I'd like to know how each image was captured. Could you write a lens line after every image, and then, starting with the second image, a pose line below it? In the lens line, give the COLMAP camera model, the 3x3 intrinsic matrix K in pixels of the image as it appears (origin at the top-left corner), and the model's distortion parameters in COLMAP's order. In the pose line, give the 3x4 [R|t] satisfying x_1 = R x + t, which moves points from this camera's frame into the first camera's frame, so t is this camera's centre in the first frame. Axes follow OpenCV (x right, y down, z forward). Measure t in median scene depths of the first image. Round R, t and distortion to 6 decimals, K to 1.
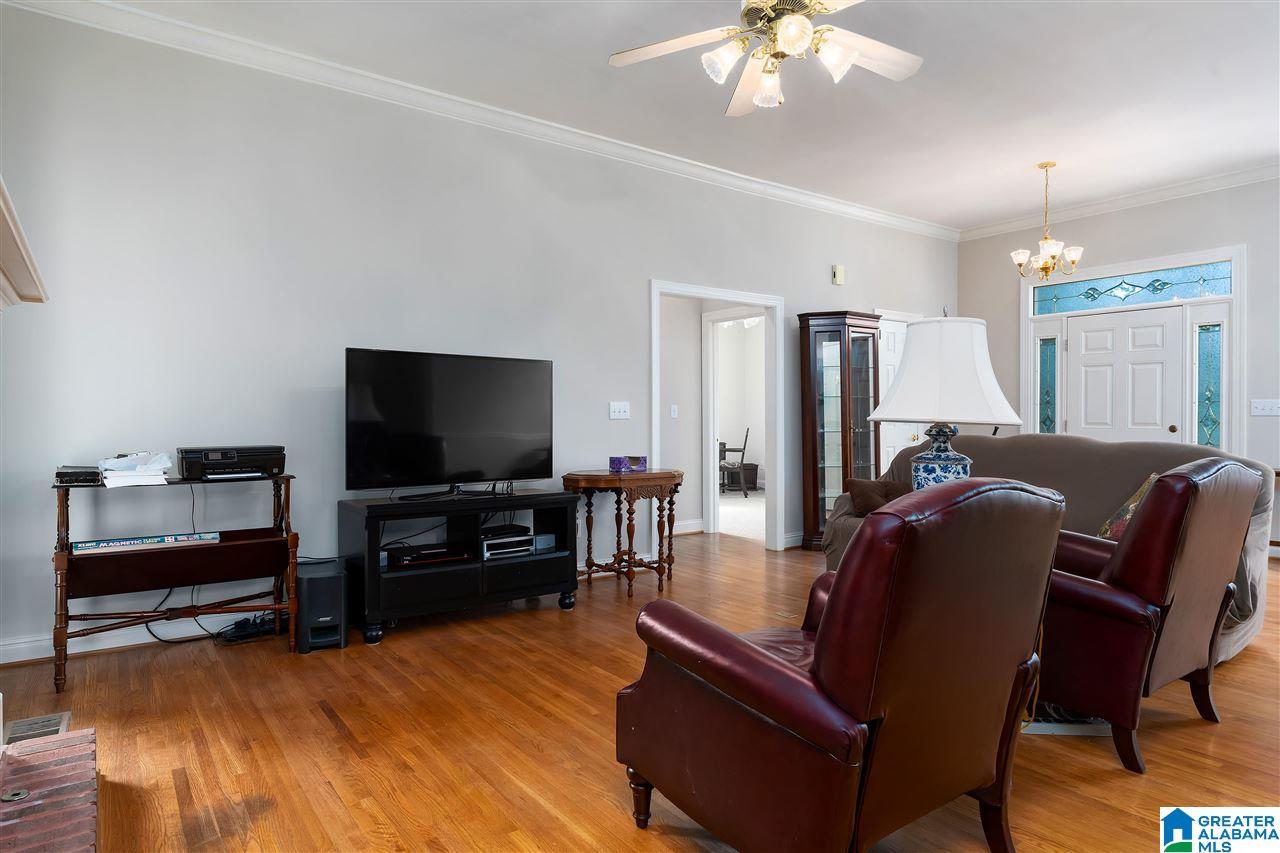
lens RADIAL K [[736.0, 0, 640.0], [0, 736.0, 426.5], [0, 0, 1]] dist [0.001343, 0.000197]
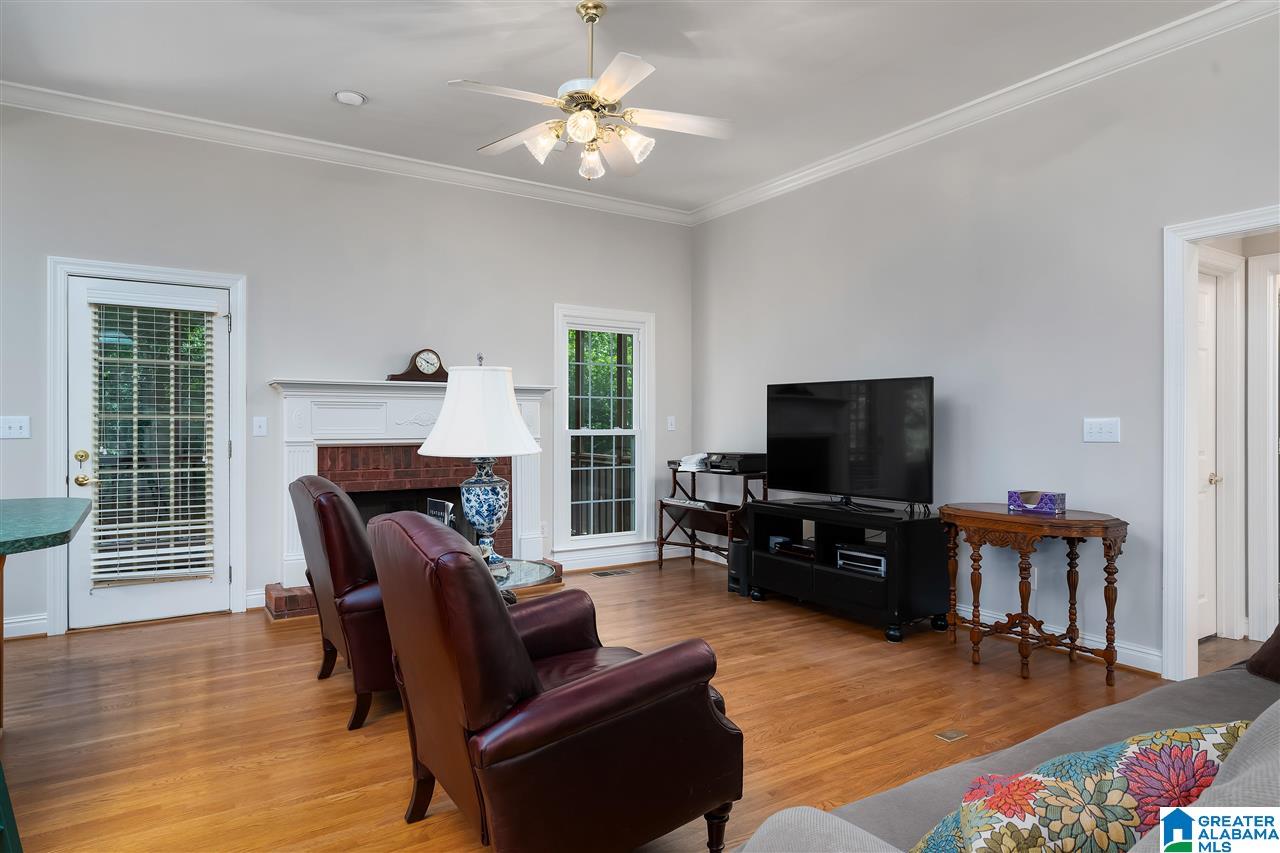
lens RADIAL K [[736.0, 0, 640.0], [0, 736.0, 426.5], [0, 0, 1]] dist [0.001343, 0.000197]
pose [[-0.066184, -0.000807, -0.997807, 0.906743], [-0.012082, 0.999927, -0.000007, -0.024746], [0.997734, 0.012055, -0.066189, 0.772579]]
